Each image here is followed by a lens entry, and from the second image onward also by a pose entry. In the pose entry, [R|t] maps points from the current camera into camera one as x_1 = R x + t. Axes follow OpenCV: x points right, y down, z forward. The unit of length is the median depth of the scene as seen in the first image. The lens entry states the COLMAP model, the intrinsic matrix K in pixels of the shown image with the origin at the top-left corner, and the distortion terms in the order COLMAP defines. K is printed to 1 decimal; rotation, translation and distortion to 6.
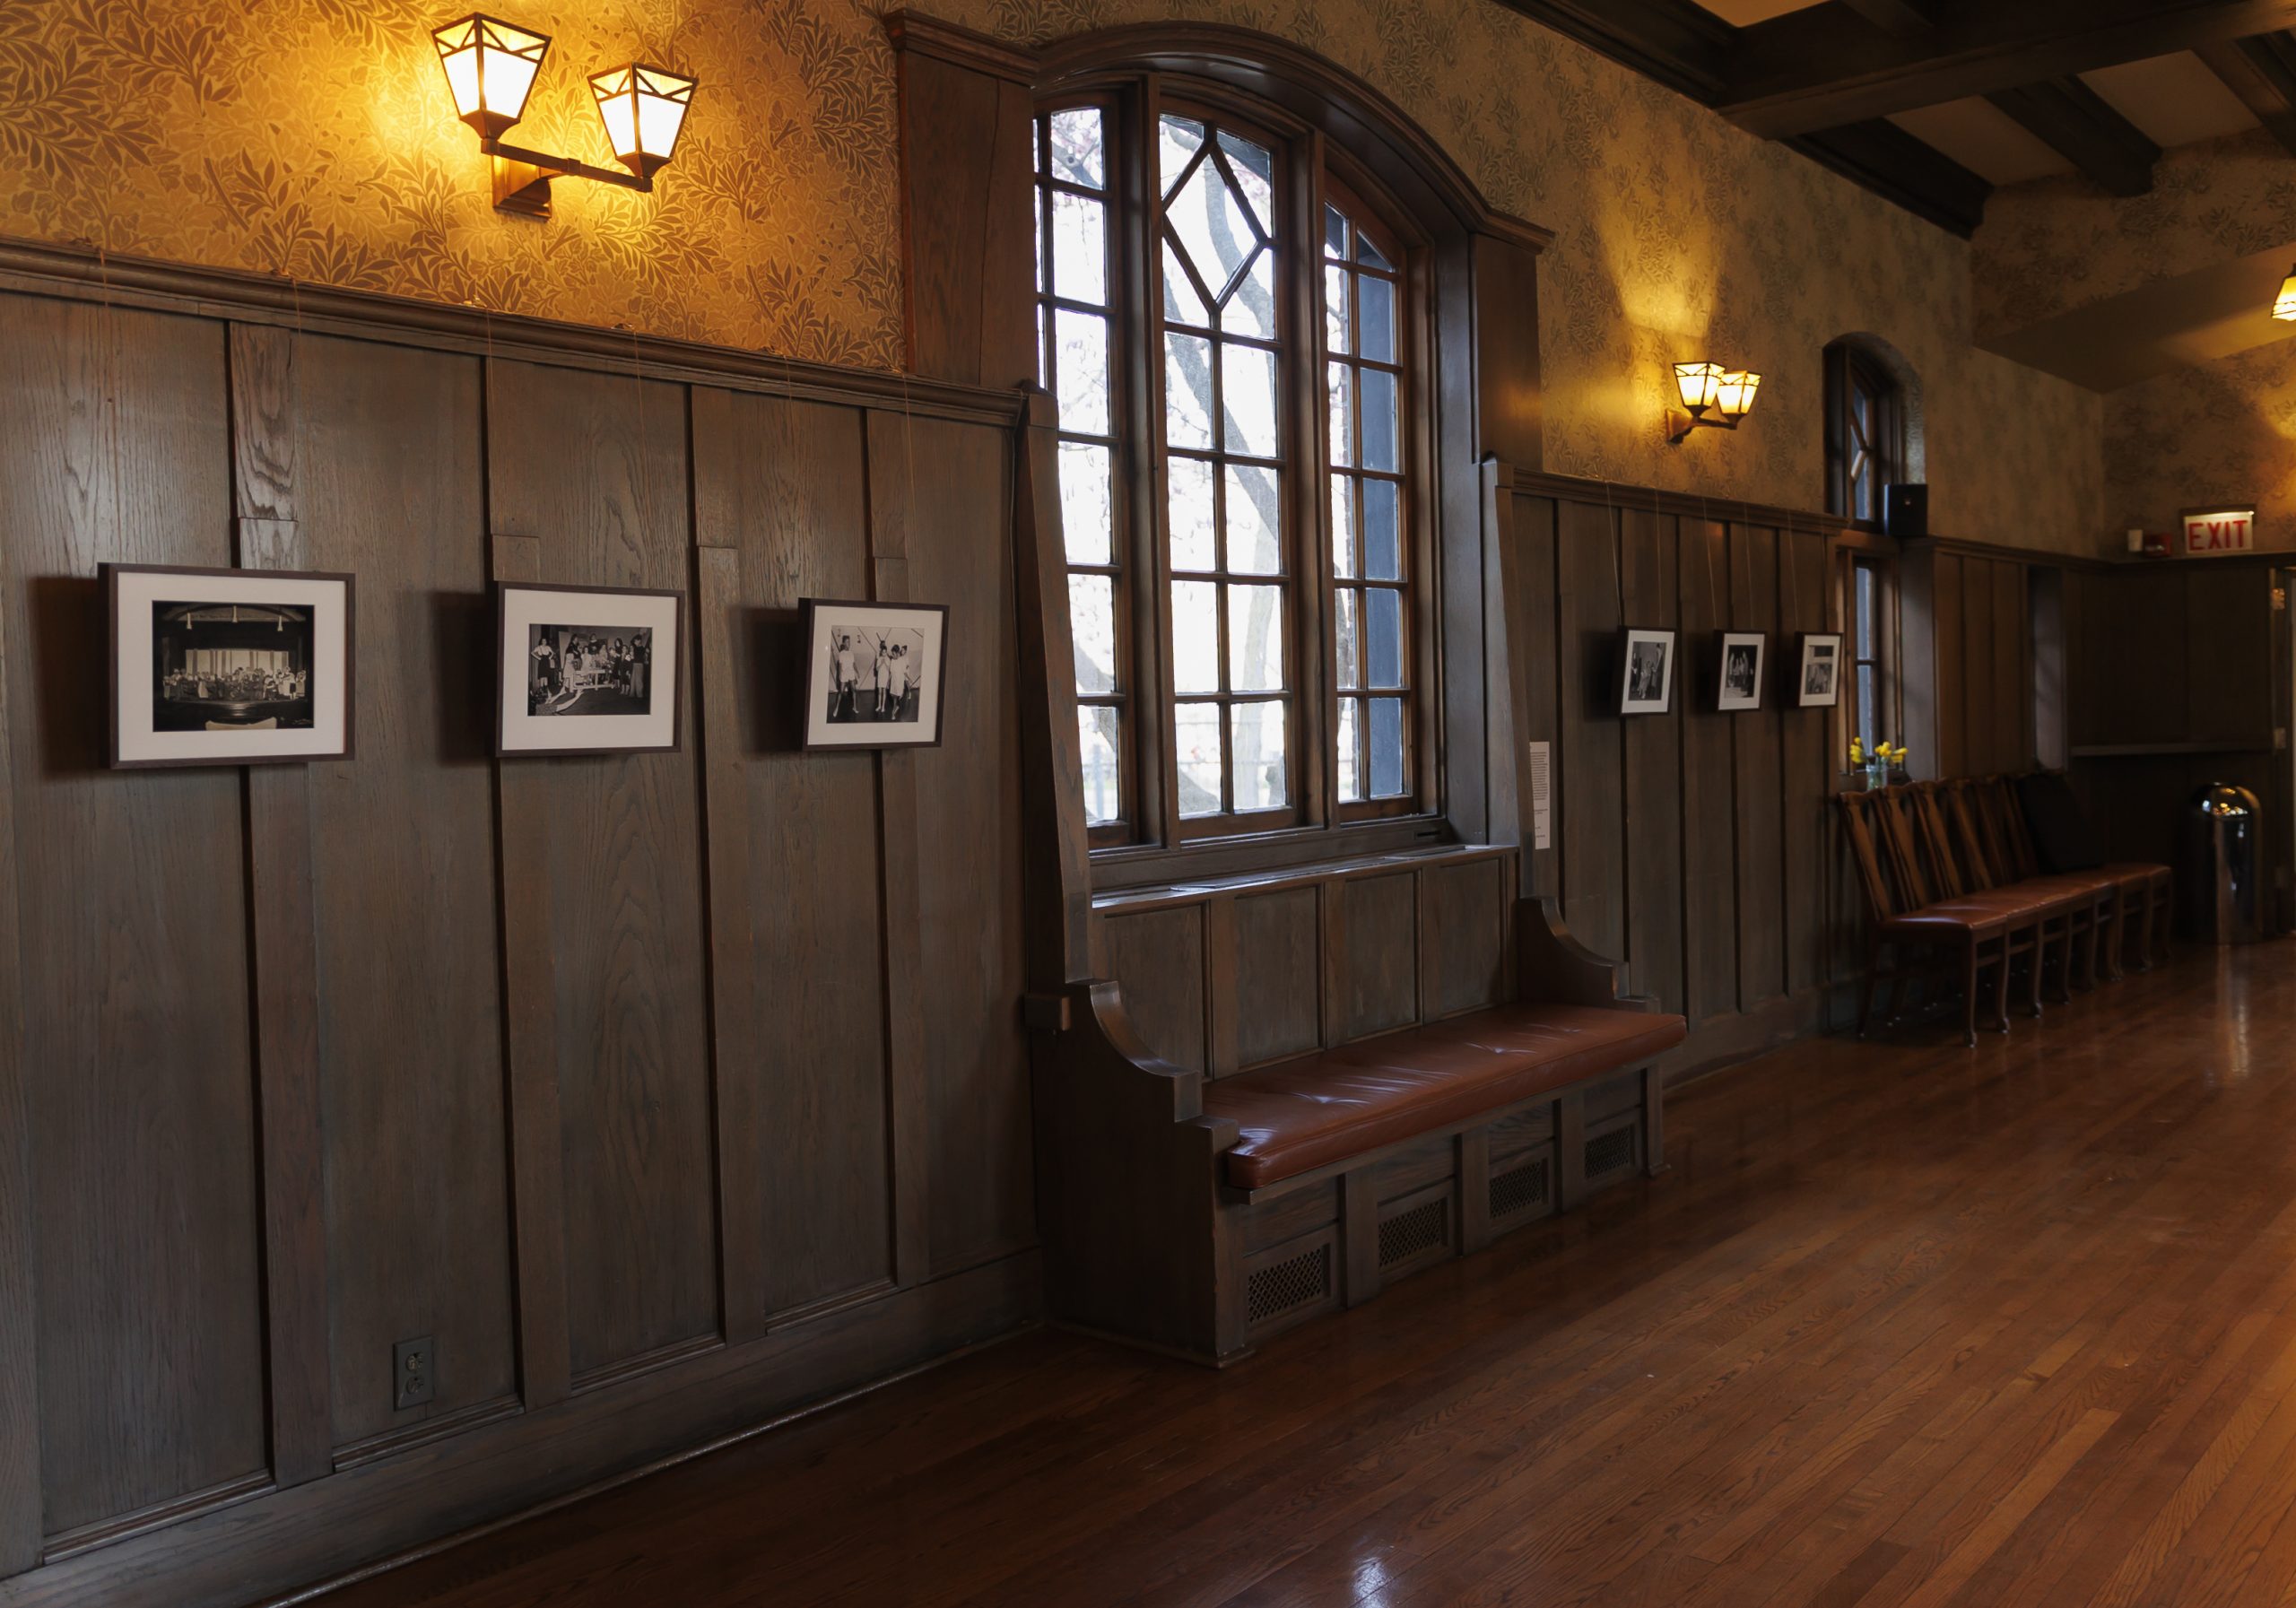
lens RADIAL K [[2064.1, 0, 1147.8], [0, 2064.1, 800.1], [0, 0, 1]] dist [-0.005466, -0.007876]
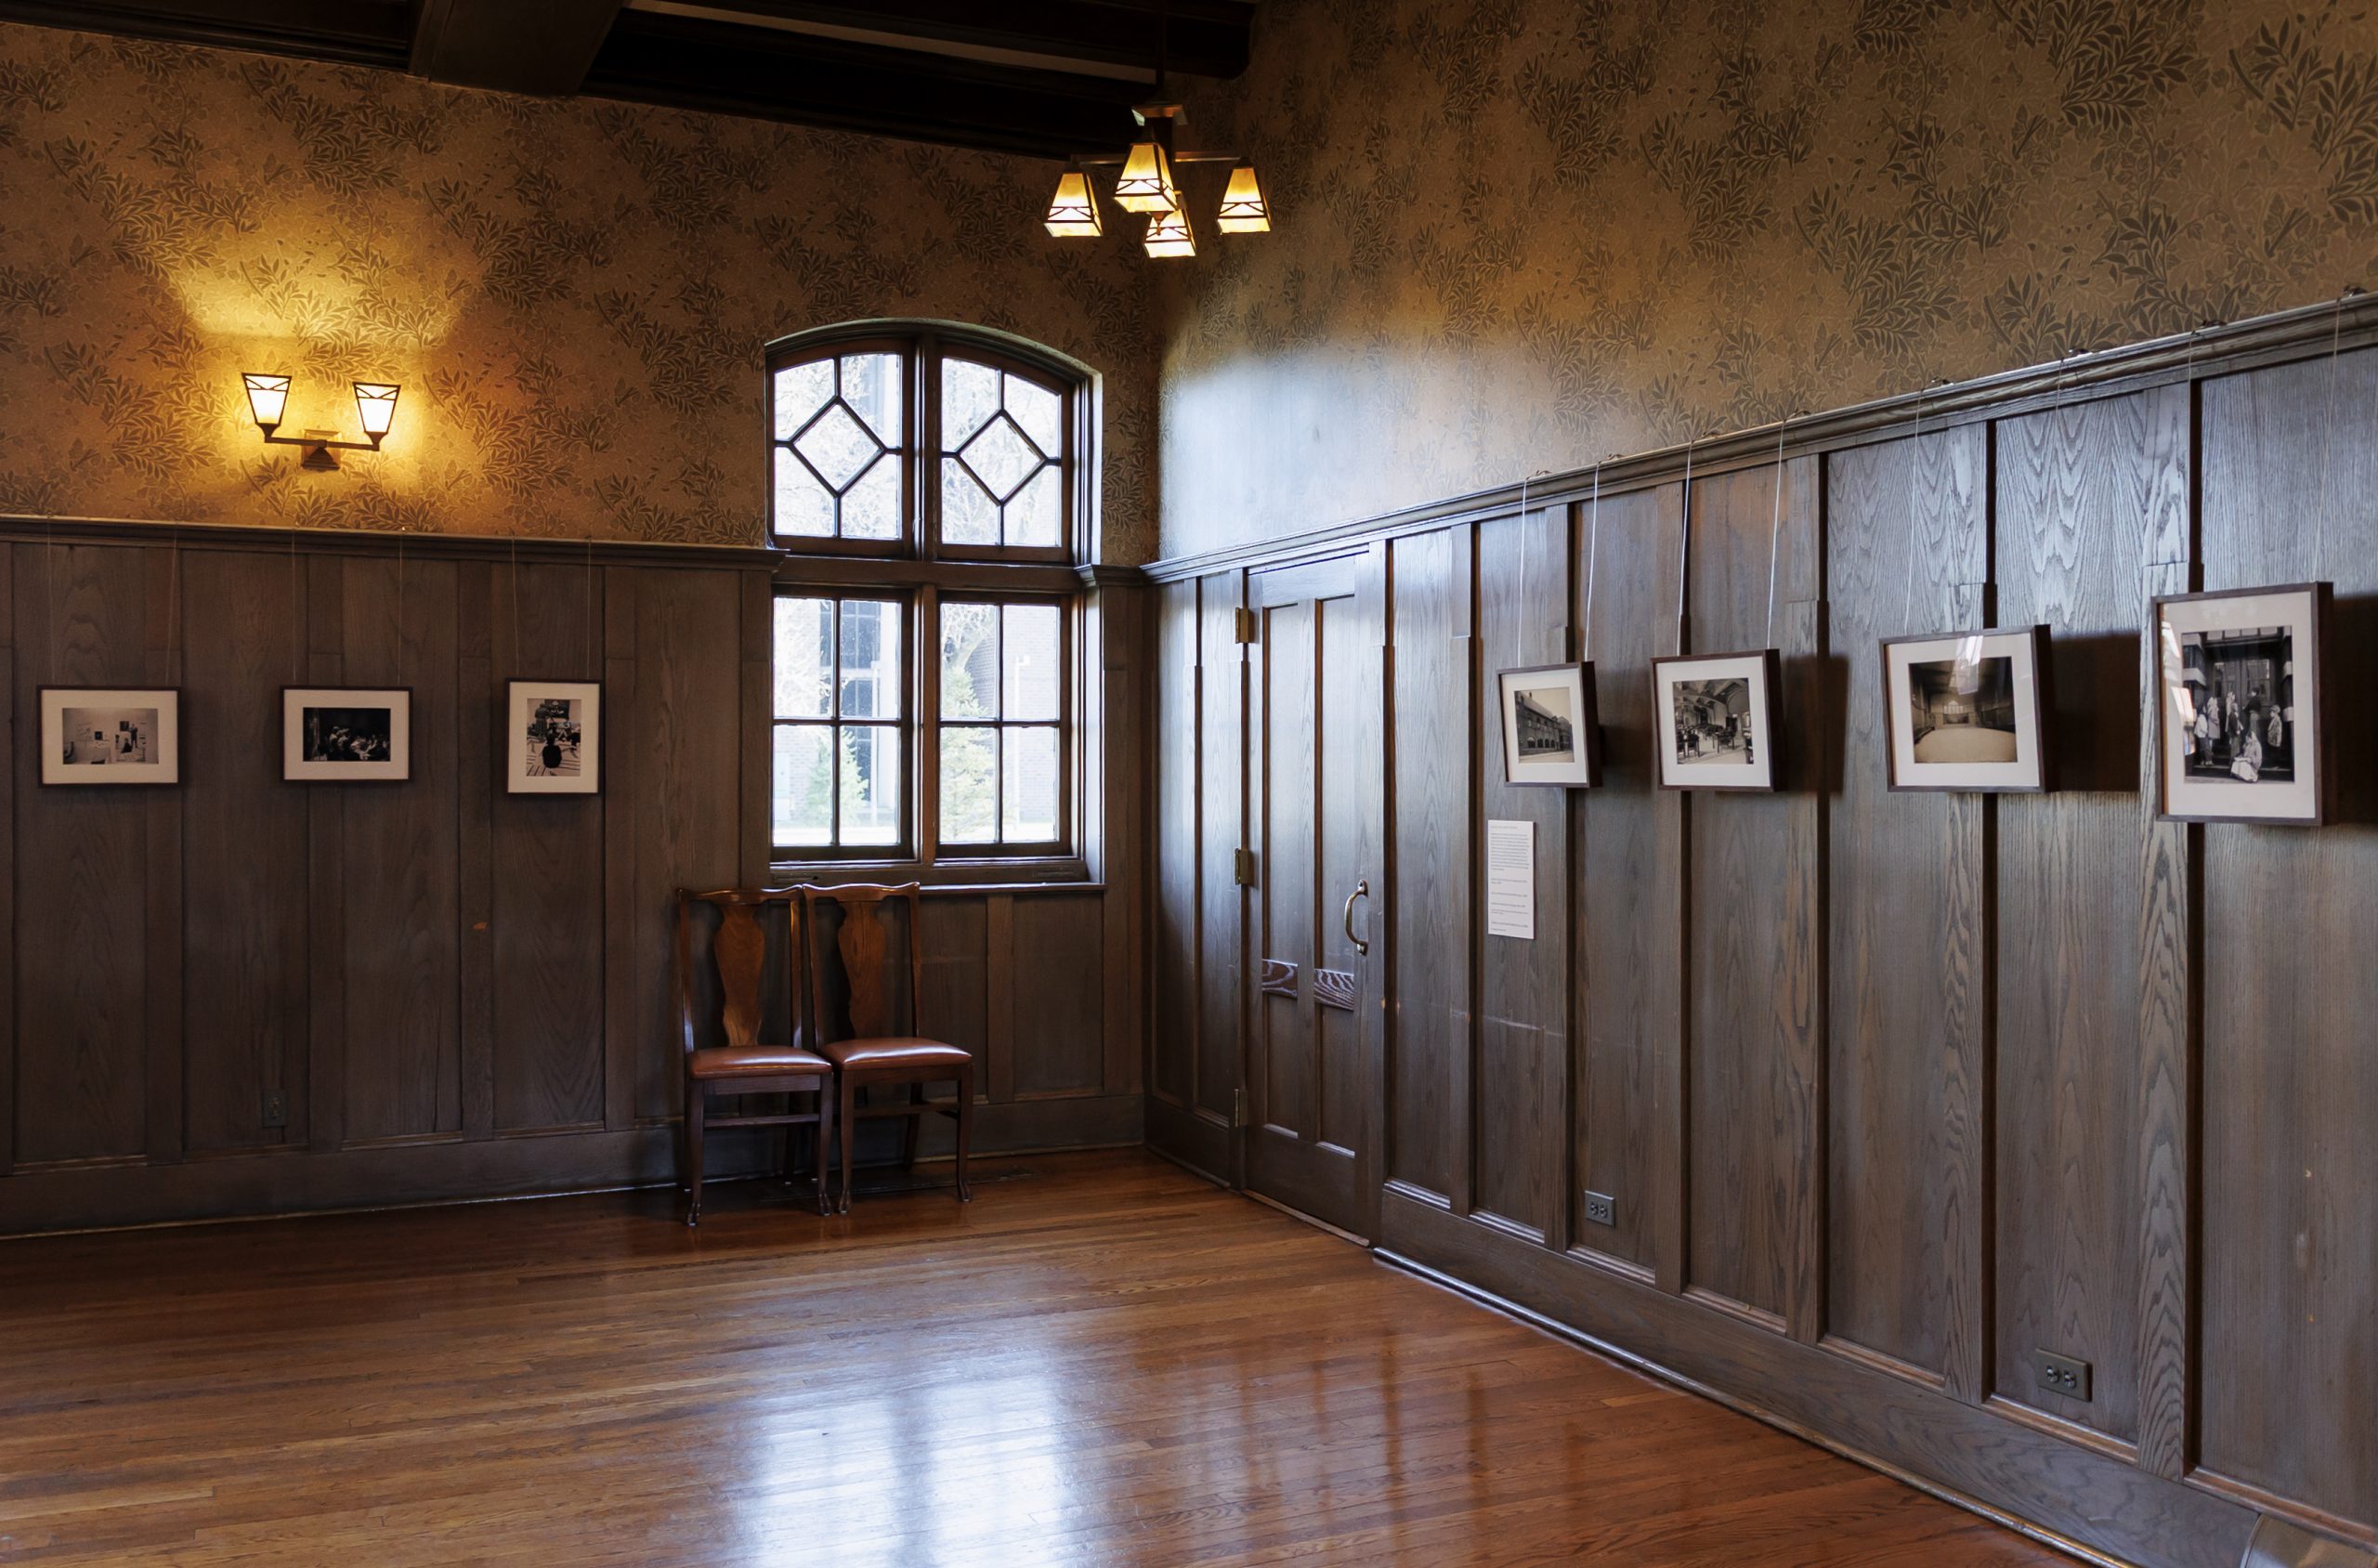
lens RADIAL K [[2105.8, 0, 1188.7], [0, 2105.8, 778.0], [0, 0, 1]] dist [-0.002967, -0.001559]
pose [[-0.446207, 0.033981, -0.894284, 0.832099], [-0.017136, 0.998771, 0.046501, -0.070723], [0.894766, 0.036074, -0.445077, 1.073919]]
